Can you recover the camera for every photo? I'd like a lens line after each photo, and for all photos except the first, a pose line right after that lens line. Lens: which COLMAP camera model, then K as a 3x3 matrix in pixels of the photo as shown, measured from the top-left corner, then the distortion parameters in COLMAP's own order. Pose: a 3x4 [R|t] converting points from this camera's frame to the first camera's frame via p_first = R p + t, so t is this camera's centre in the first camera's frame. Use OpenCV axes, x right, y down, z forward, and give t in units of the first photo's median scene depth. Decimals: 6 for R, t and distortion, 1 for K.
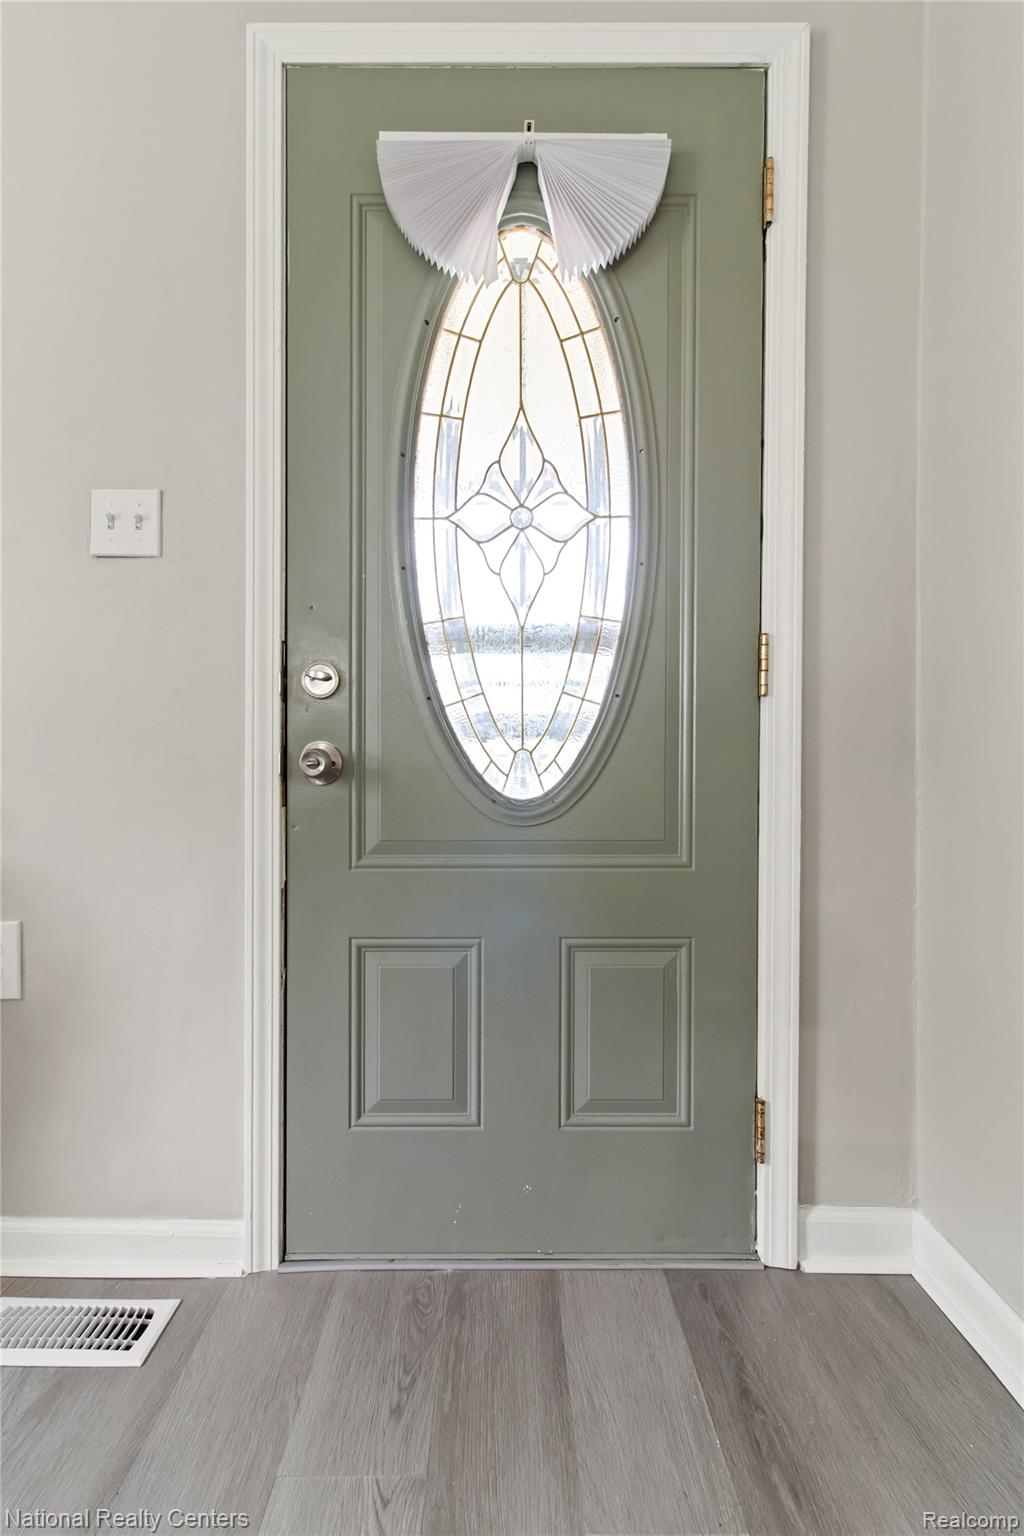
lens RADIAL K [[722.8, 0, 509.3], [0, 722.8, 771.1], [0, 0, 1]] dist [0.002789, 0.000302]
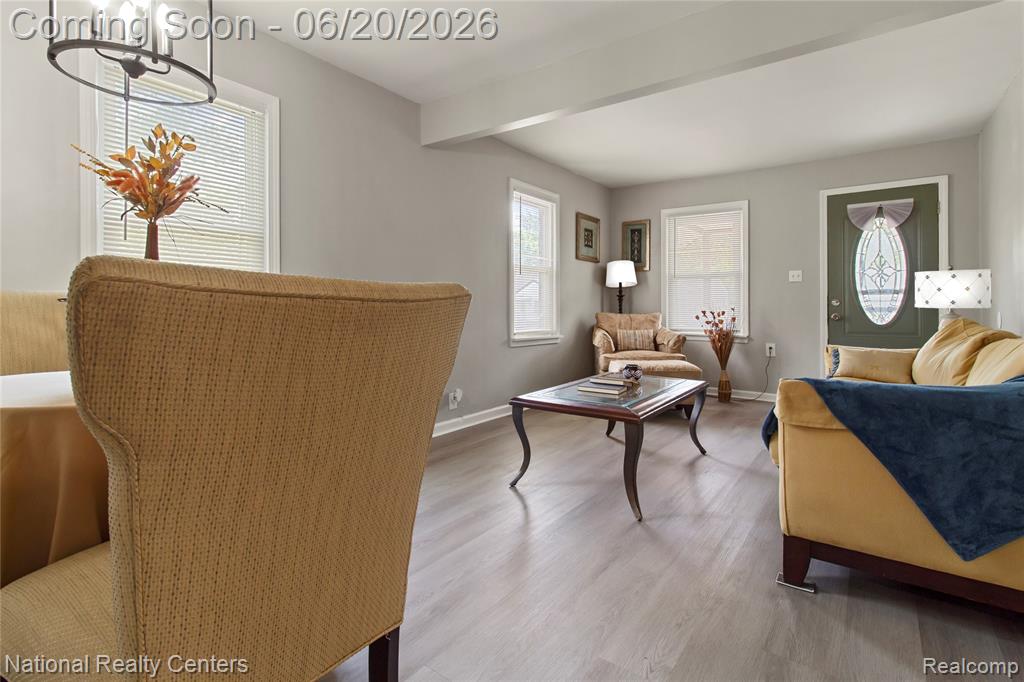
lens RADIAL K [[481.9, 0, 526.3], [0, 481.9, 309.4], [0, 0, 1]] dist [0.002789, 0.000302]
pose [[0.816003, -0.009482, -0.577970, -0.056481], [0.007237, 0.999955, -0.006187, -0.066637], [0.578003, 0.000866, 0.816034, -3.443433]]
